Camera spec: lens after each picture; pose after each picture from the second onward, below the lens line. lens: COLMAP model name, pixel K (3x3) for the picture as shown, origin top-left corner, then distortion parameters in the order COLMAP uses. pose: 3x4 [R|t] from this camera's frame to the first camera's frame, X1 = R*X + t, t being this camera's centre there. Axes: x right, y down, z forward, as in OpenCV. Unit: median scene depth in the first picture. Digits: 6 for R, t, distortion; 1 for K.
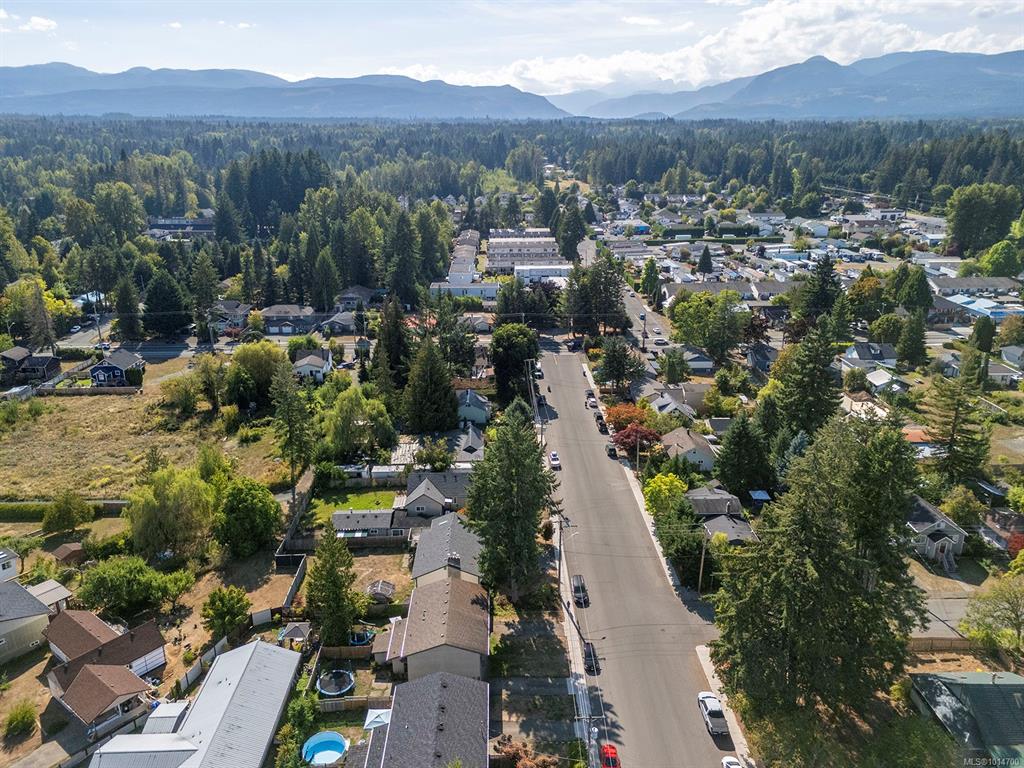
lens RADIAL K [[771.9, 0, 523.1], [0, 771.9, 384.3], [0, 0, 1]] dist [0.056963, -0.046266]
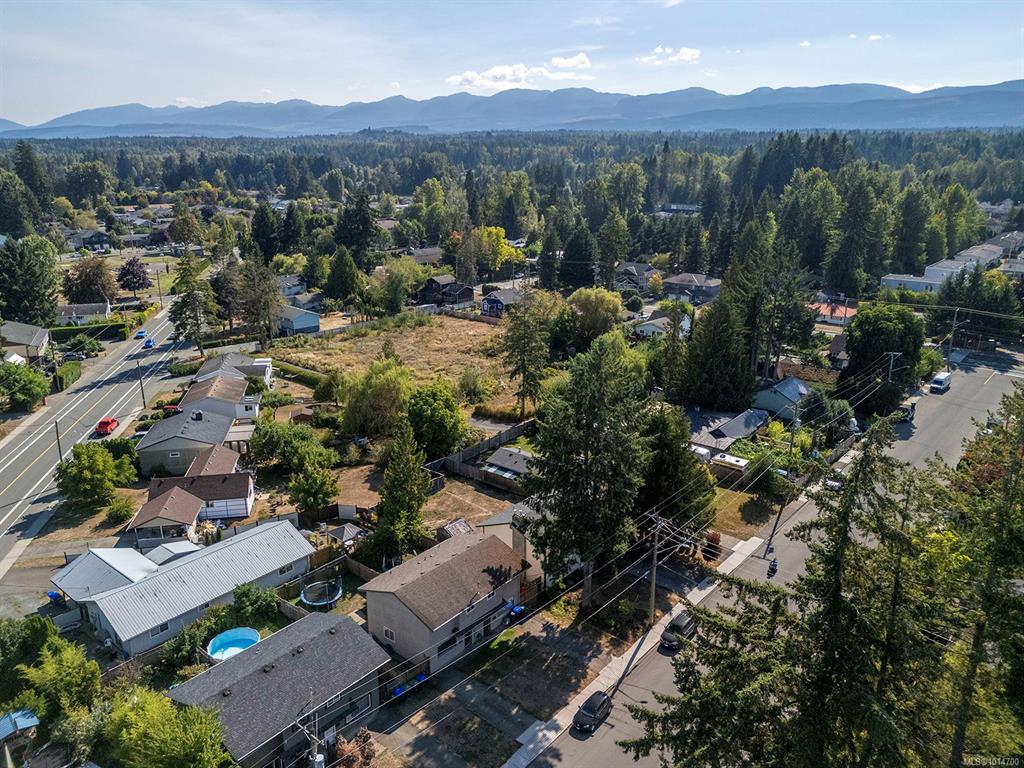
lens RADIAL K [[771.9, 0, 513.3], [0, 771.9, 379.1], [0, 0, 1]] dist [0.056963, -0.046266]
pose [[0.738936, 0.193403, -0.645422, 0.404301], [-0.214380, 0.975623, 0.046907, 0.060566], [0.638760, 0.103704, 0.762385, 0.427792]]
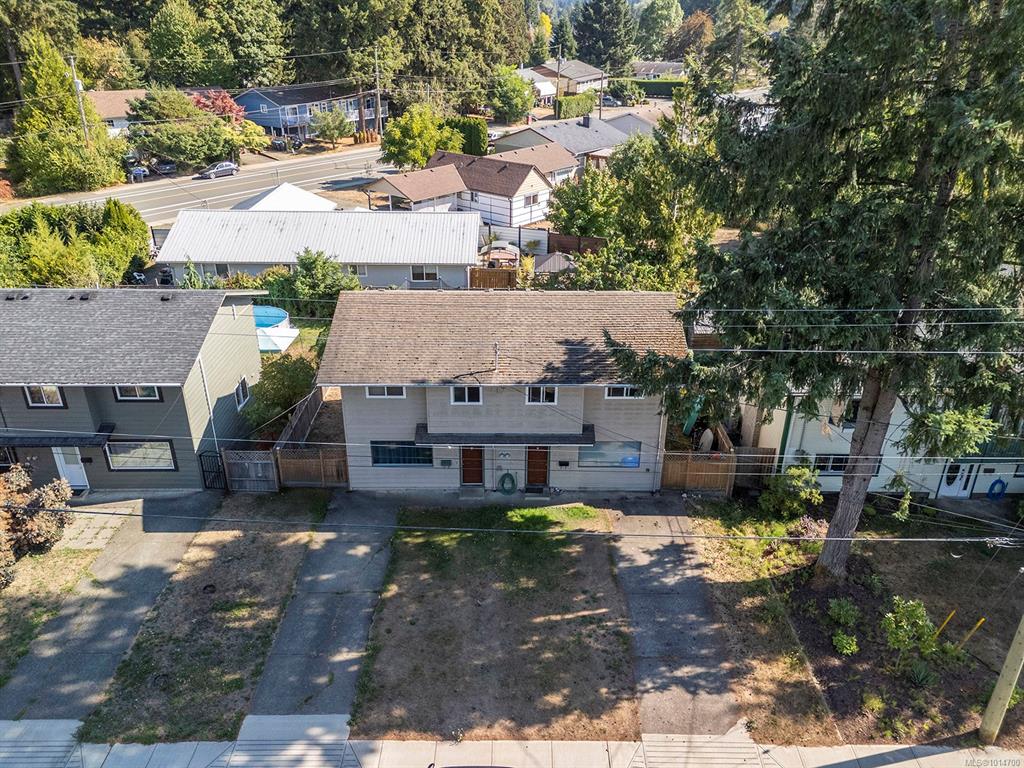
lens RADIAL K [[771.9, 0, 510.4], [0, 771.9, 384.5], [0, 0, 1]] dist [0.056963, -0.046266]
pose [[-0.049666, 0.432092, -0.900461, 0.209776], [-0.326823, 0.844907, 0.423460, 0.178121], [0.943780, 0.315323, 0.099255, 0.958867]]
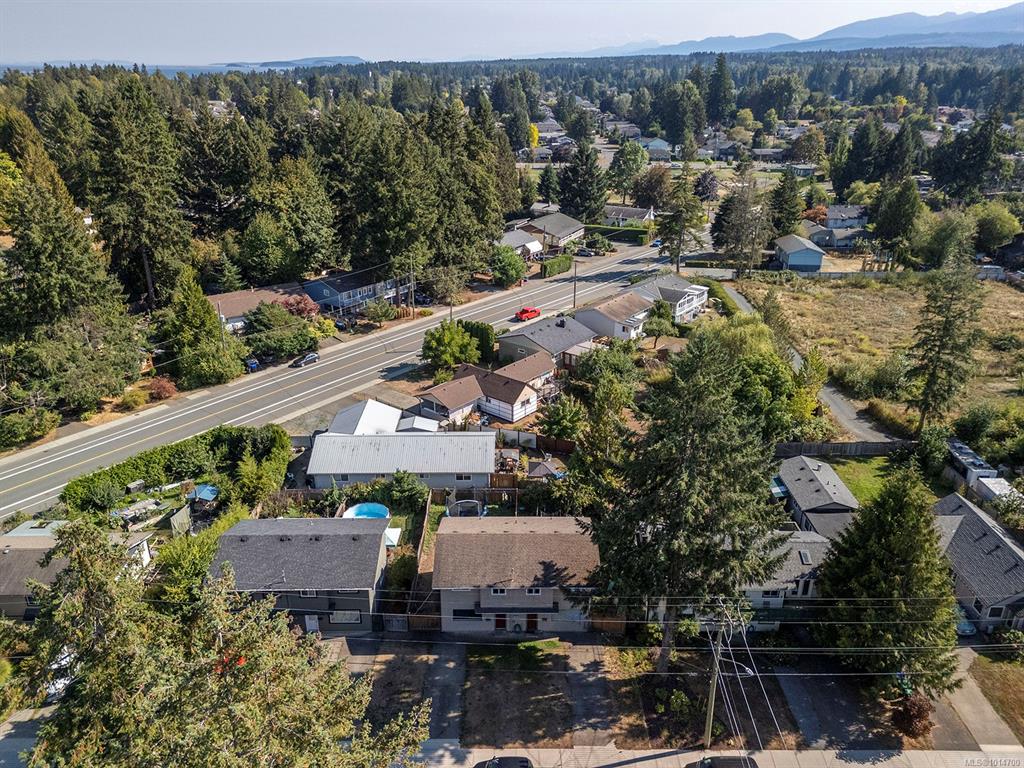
lens RADIAL K [[771.9, 0, 496.6], [0, 771.9, 375.4], [0, 0, 1]] dist [0.056963, -0.046266]
pose [[-0.053838, 0.375245, -0.925361, 0.471155], [-0.316314, 0.872572, 0.372242, -0.078055], [0.947126, 0.312745, 0.071718, 0.871716]]
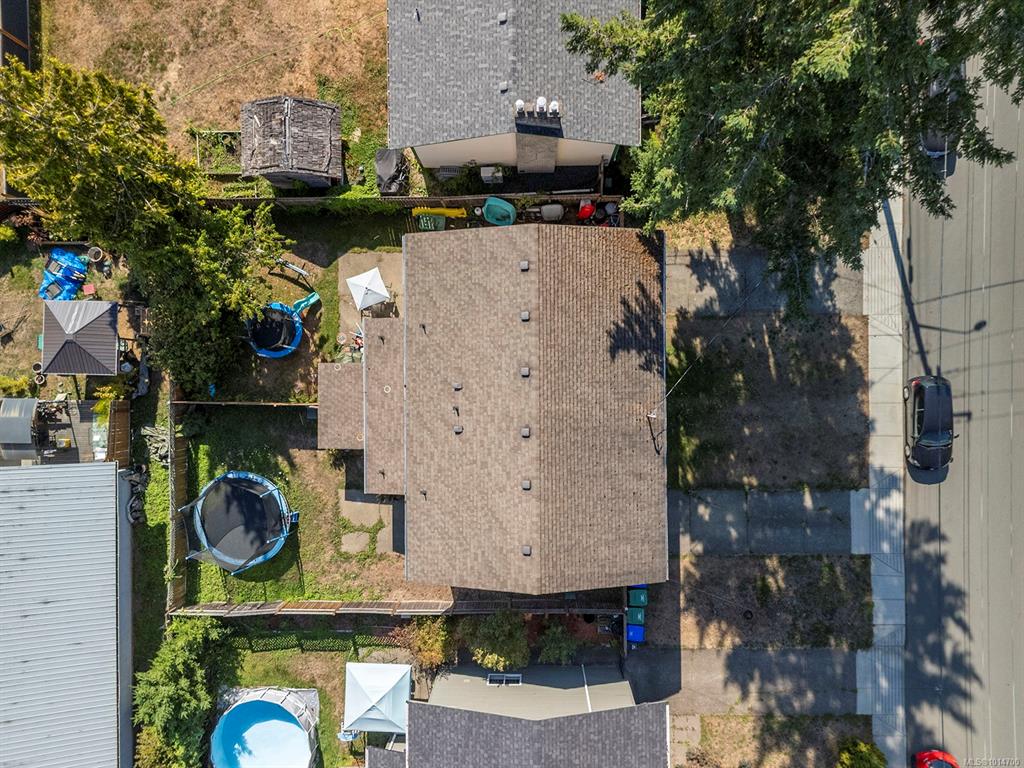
lens RADIAL K [[771.9, 0, 523.5], [0, 771.9, 375.2], [0, 0, 1]] dist [0.056963, -0.046266]
pose [[0.999623, 0.024524, -0.012346, -0.096179], [0.004097, 0.311390, 0.950273, 0.003492], [0.027149, -0.949966, 0.311172, 0.900234]]
